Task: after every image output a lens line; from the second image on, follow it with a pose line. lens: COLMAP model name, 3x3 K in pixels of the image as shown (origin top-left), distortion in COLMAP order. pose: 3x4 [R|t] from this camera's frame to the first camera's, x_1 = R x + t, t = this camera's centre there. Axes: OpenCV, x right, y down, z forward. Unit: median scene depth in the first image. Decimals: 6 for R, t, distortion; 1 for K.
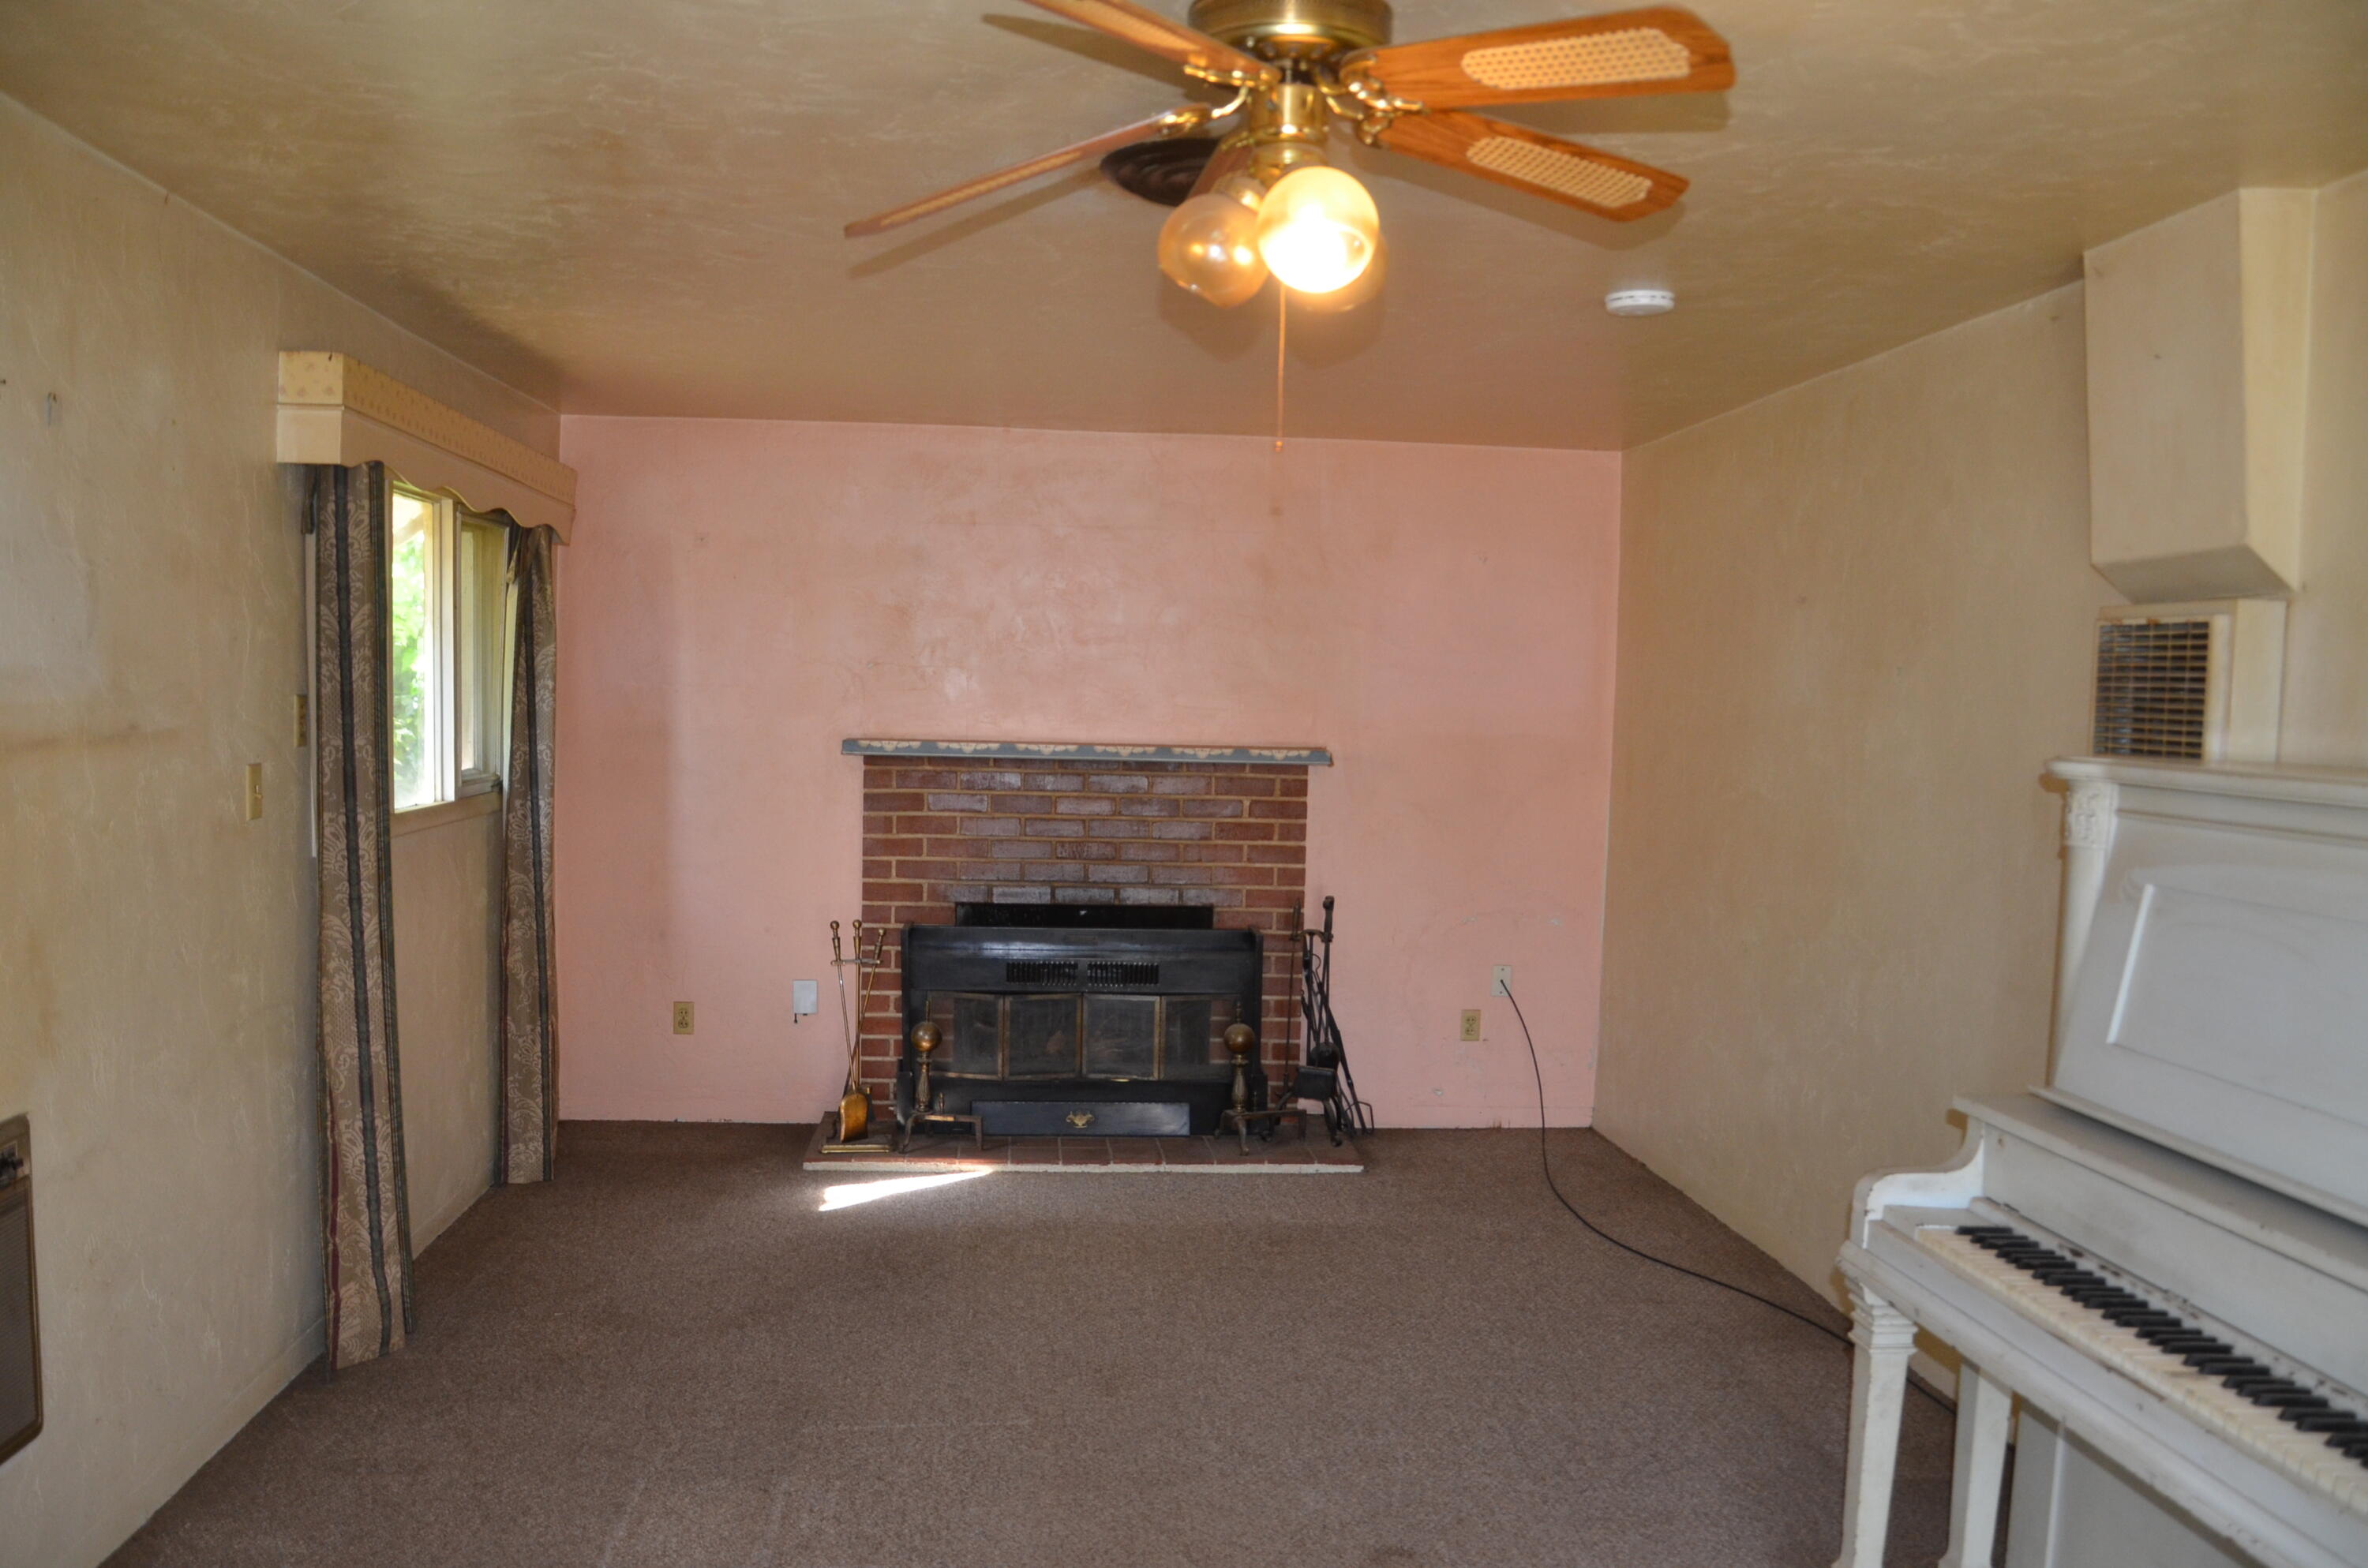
lens RADIAL K [[1853.1, 0, 1181.5], [0, 1853.1, 808.8], [0, 0, 1]] dist [-0.157251, 0.118809]
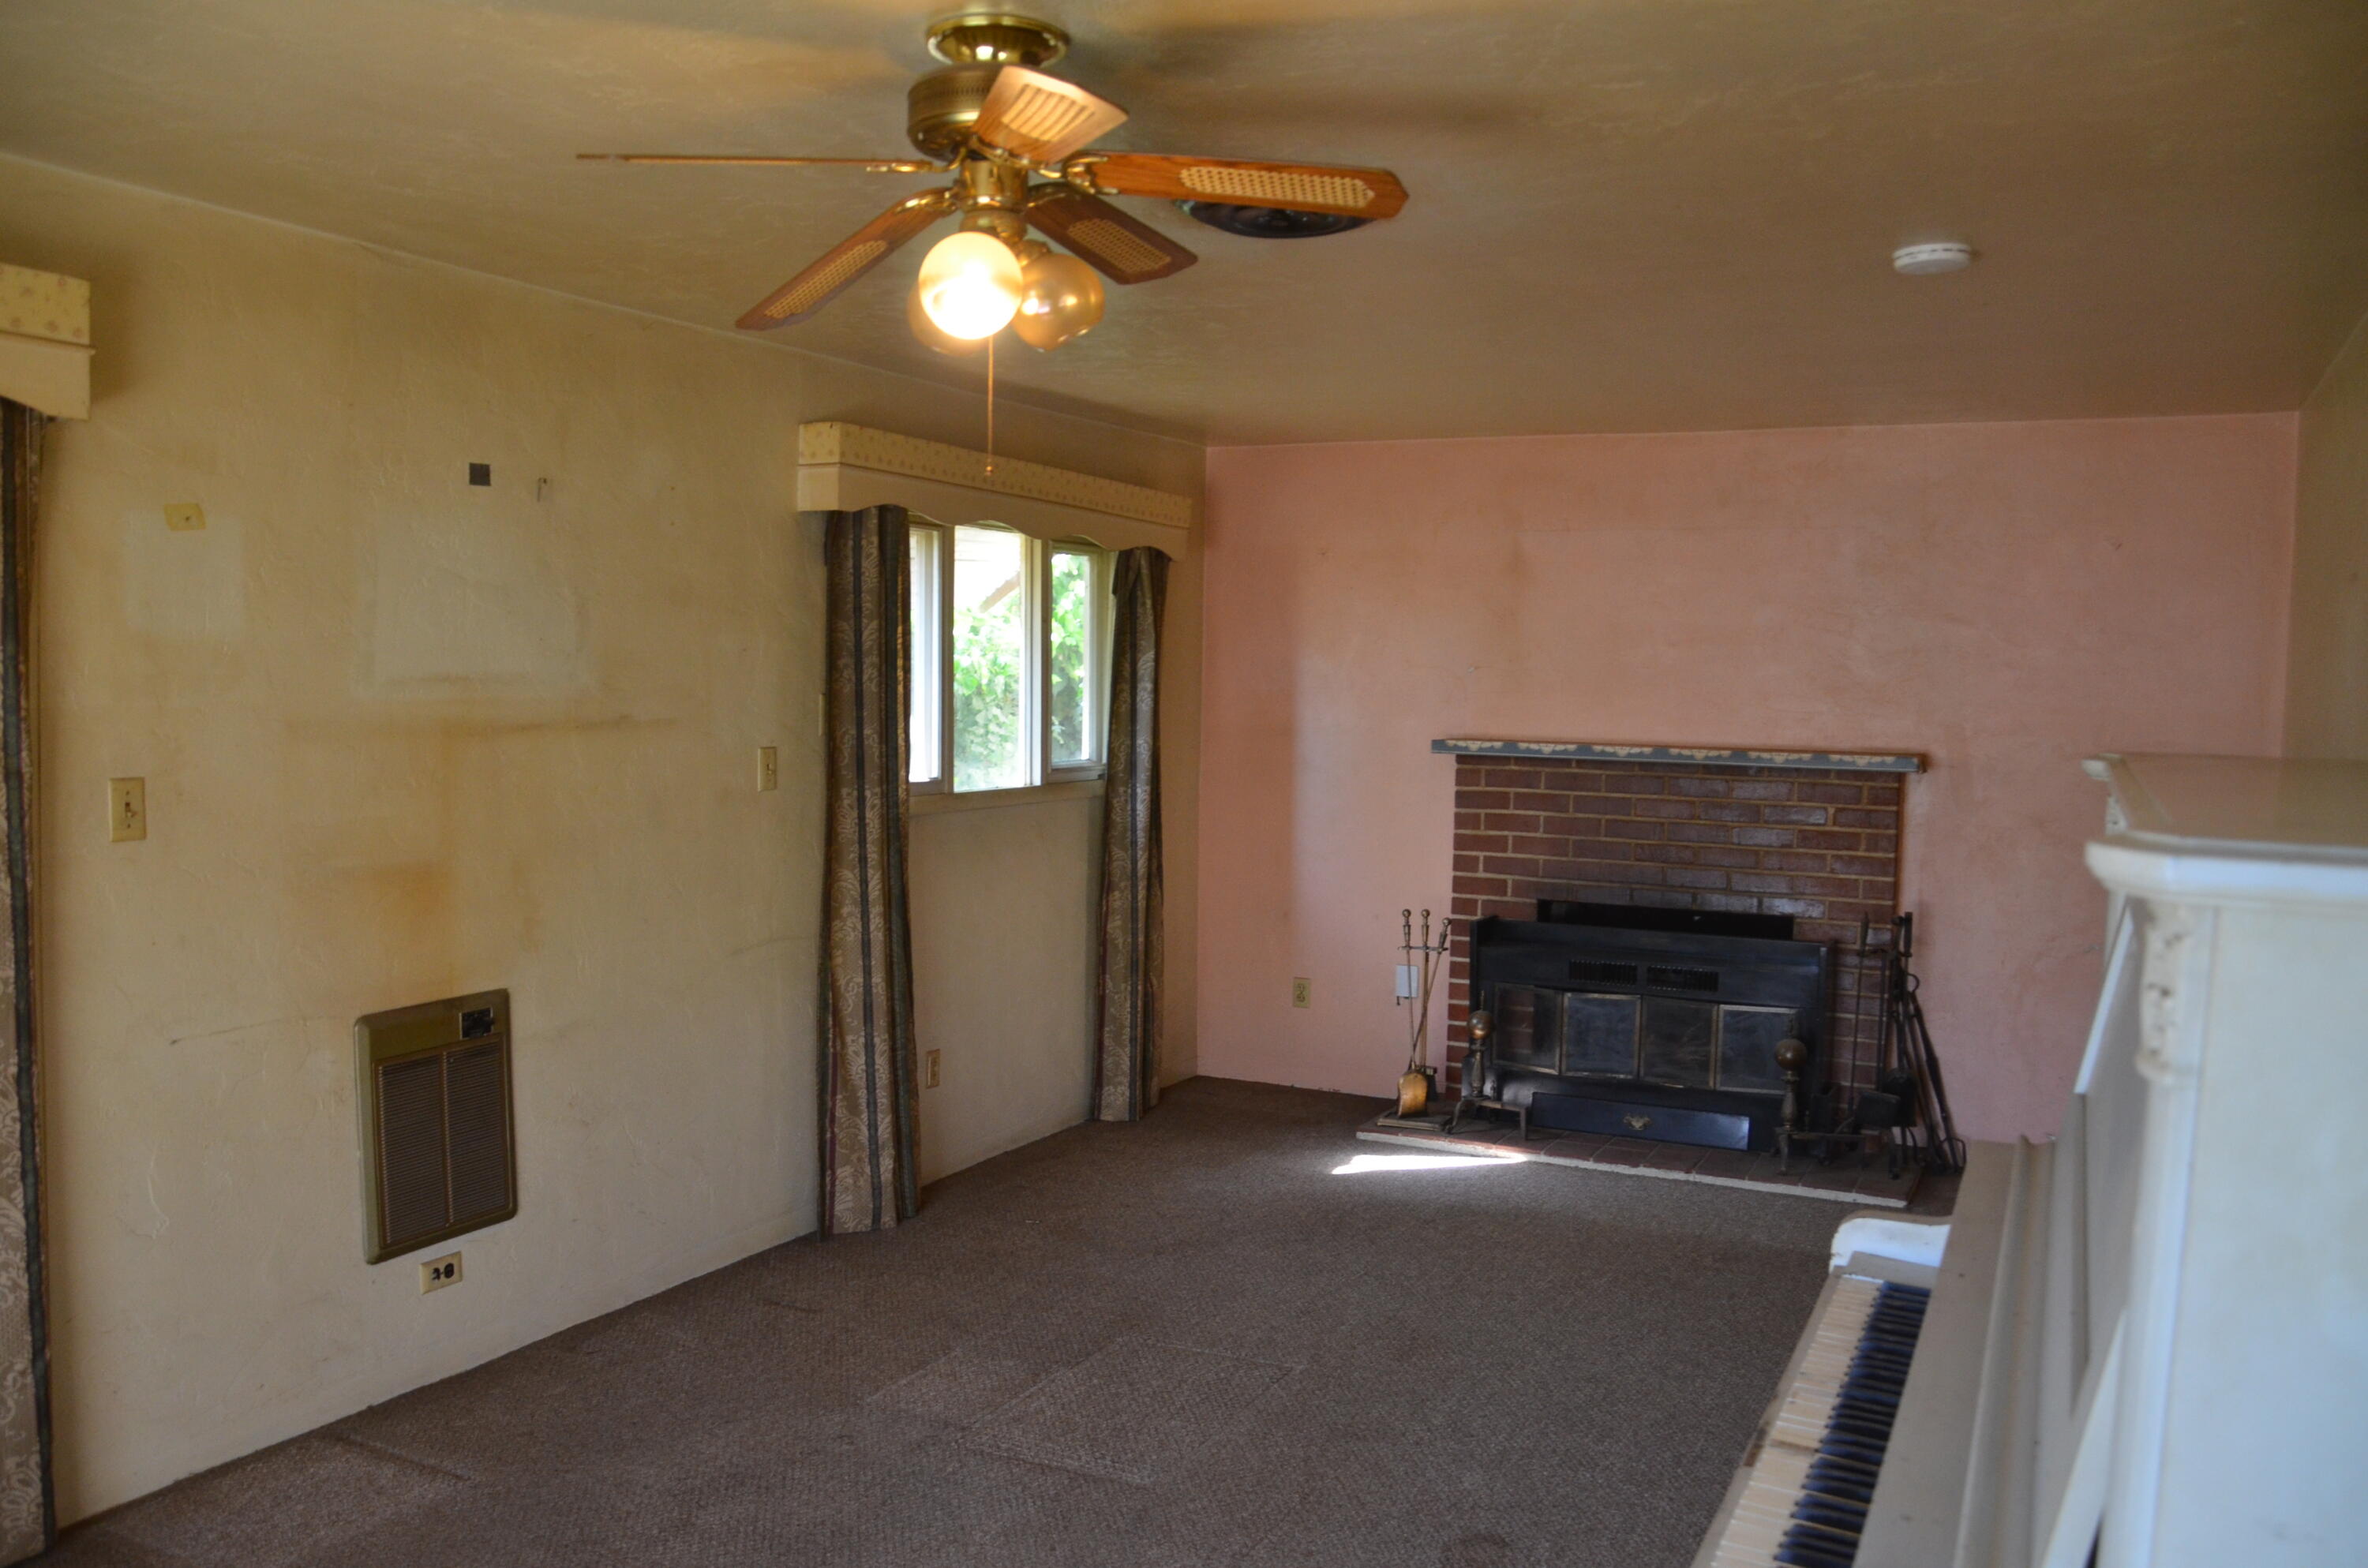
lens RADIAL K [[1853.1, 0, 1179.2], [0, 1853.1, 801.4], [0, 0, 1]] dist [-0.157251, 0.118809]
pose [[0.843507, 0.025314, -0.536522, 0.277502], [-0.030731, 0.999527, -0.001154, 0.003916], [0.536239, 0.017461, 0.843886, 0.029406]]
